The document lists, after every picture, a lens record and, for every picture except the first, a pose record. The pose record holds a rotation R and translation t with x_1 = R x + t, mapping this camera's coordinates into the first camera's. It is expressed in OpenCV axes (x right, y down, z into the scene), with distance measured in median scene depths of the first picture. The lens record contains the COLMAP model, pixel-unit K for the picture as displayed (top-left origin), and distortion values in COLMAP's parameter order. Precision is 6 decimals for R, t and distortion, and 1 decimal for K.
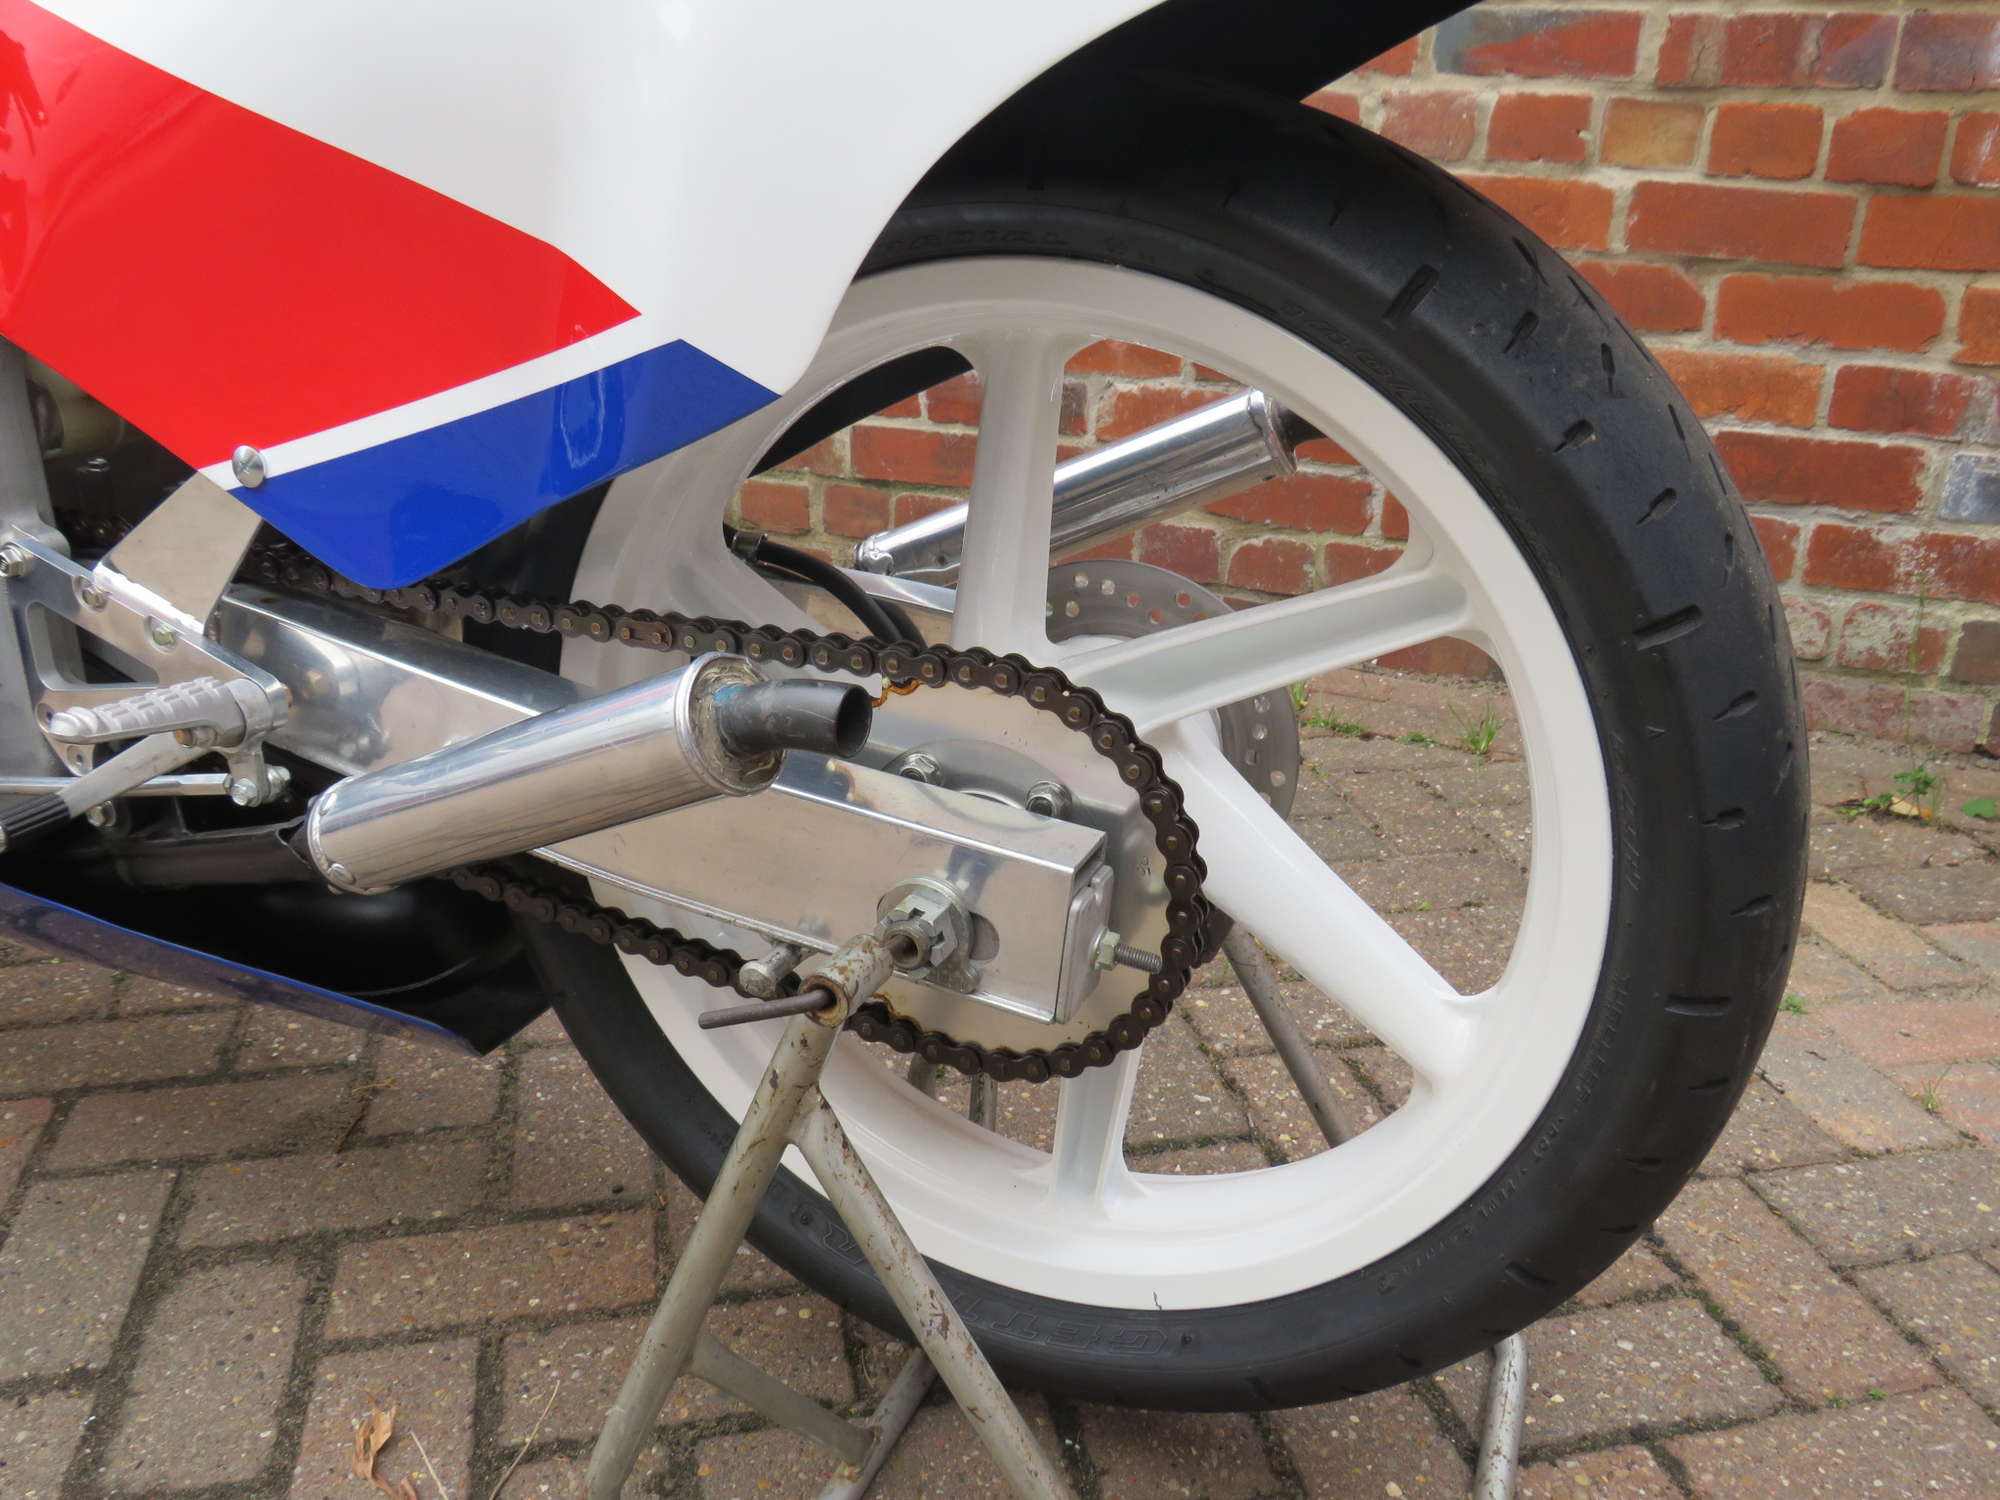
lens RADIAL K [[1649.3, 0, 996.2], [0, 1649.3, 755.0], [0, 0, 1]] dist [-0.032772, 0.000360]
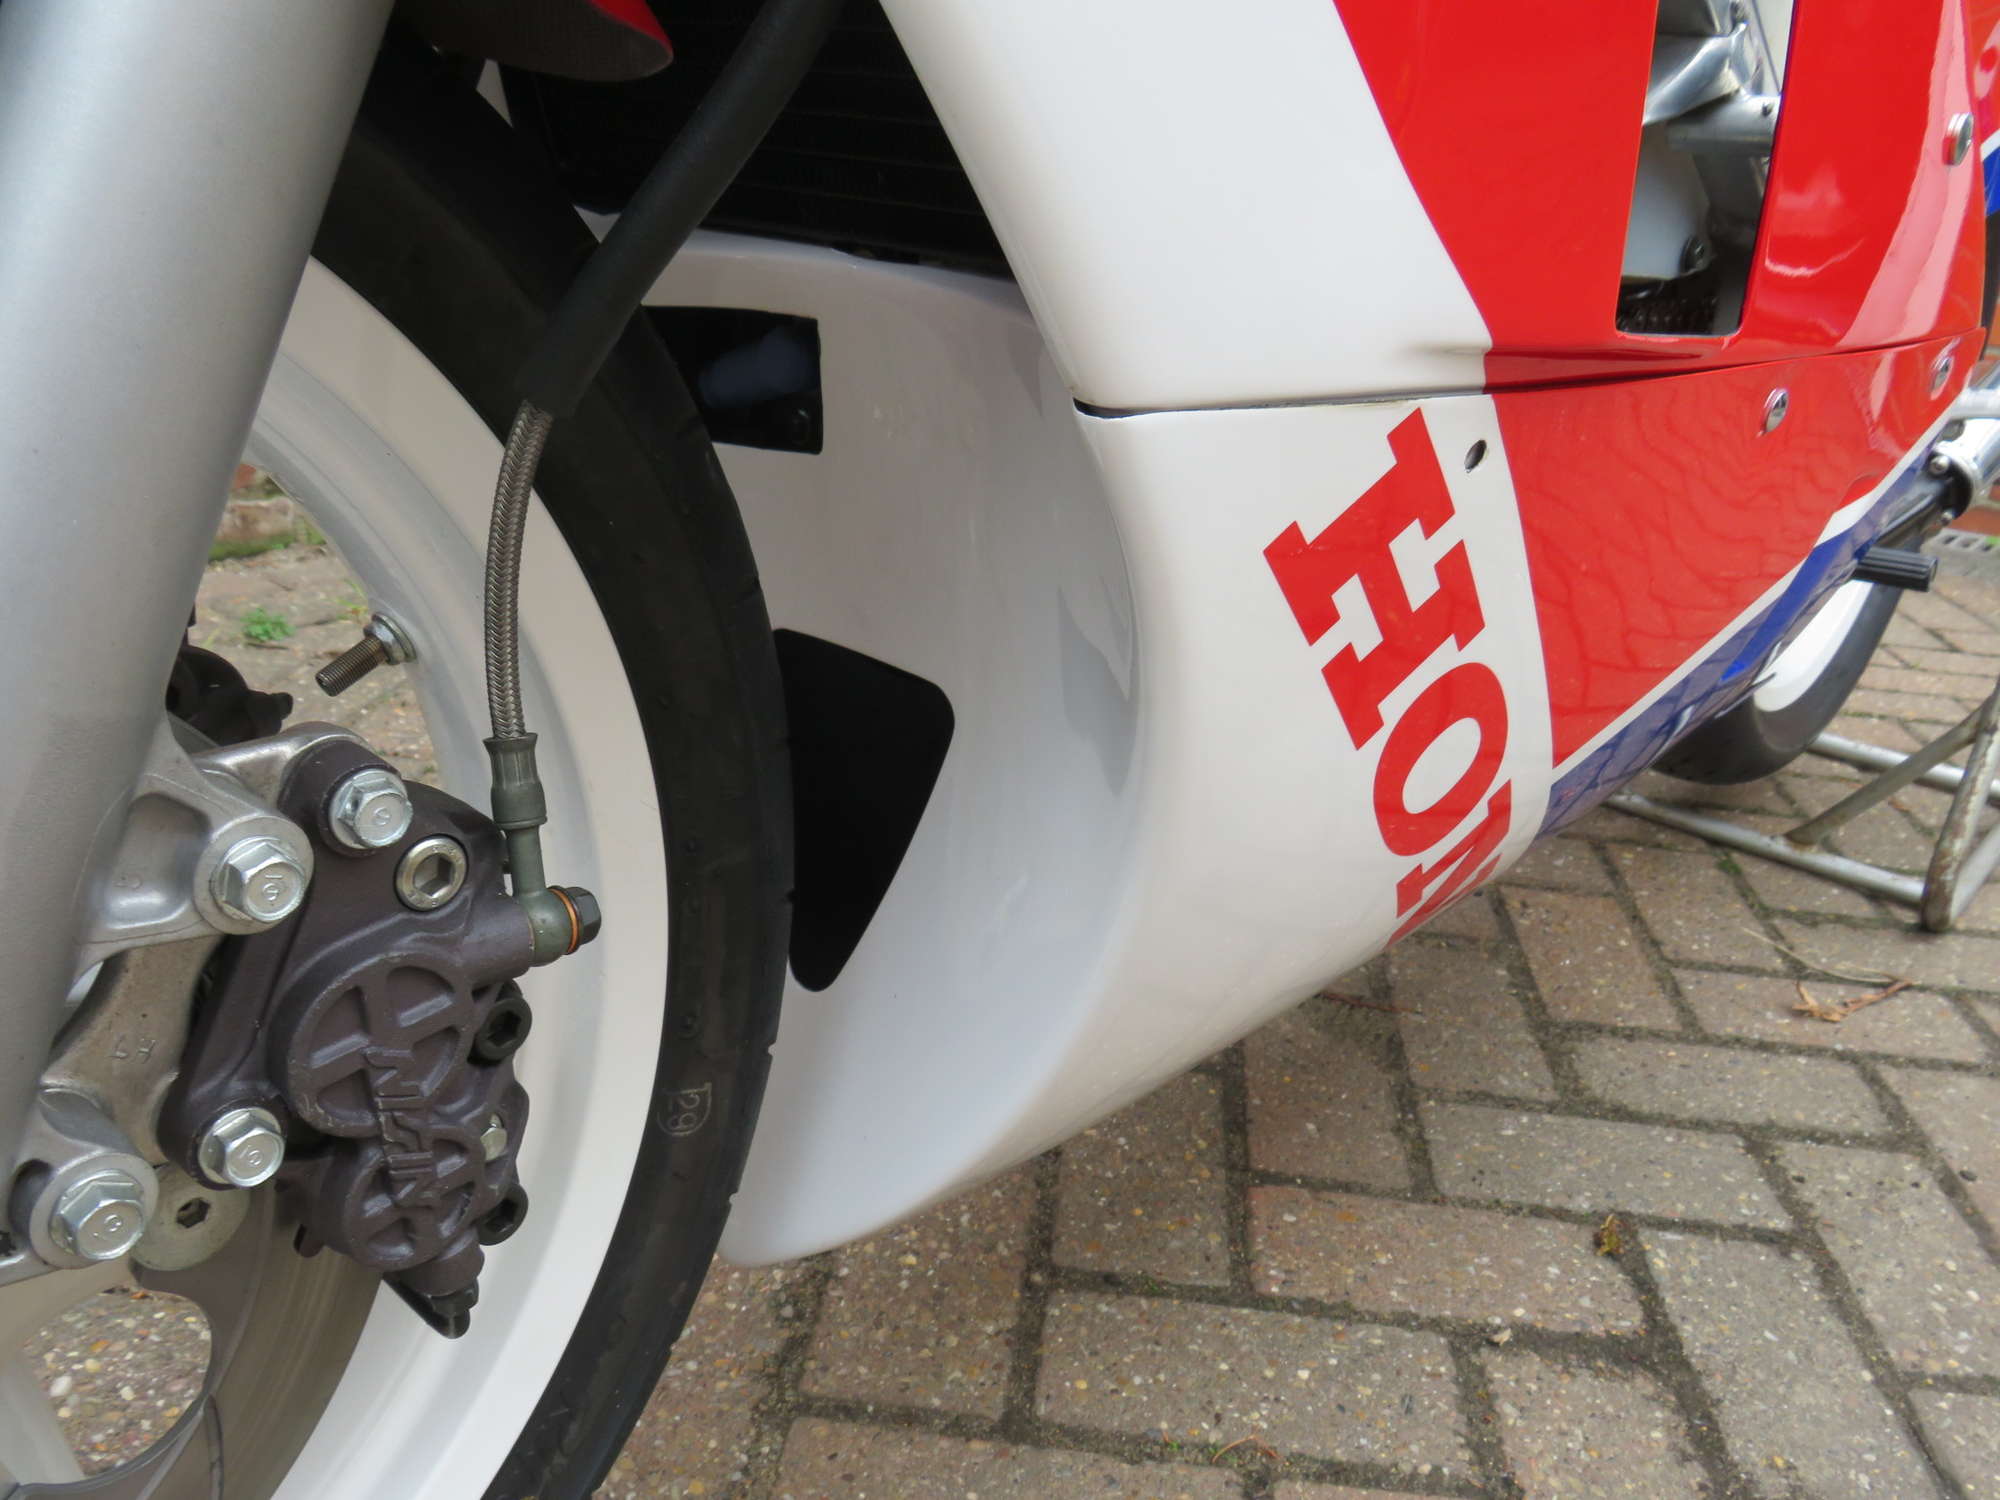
lens RADIAL K [[1649.4, 0, 1001.8], [0, 1649.4, 748.6], [0, 0, 1]] dist [-0.037486, 0.016146]
pose [[0.314306, -0.348145, 0.883180, -0.814986], [0.290360, 0.920998, 0.259720, -0.137501], [-0.903827, 0.174809, 0.390562, 0.519652]]
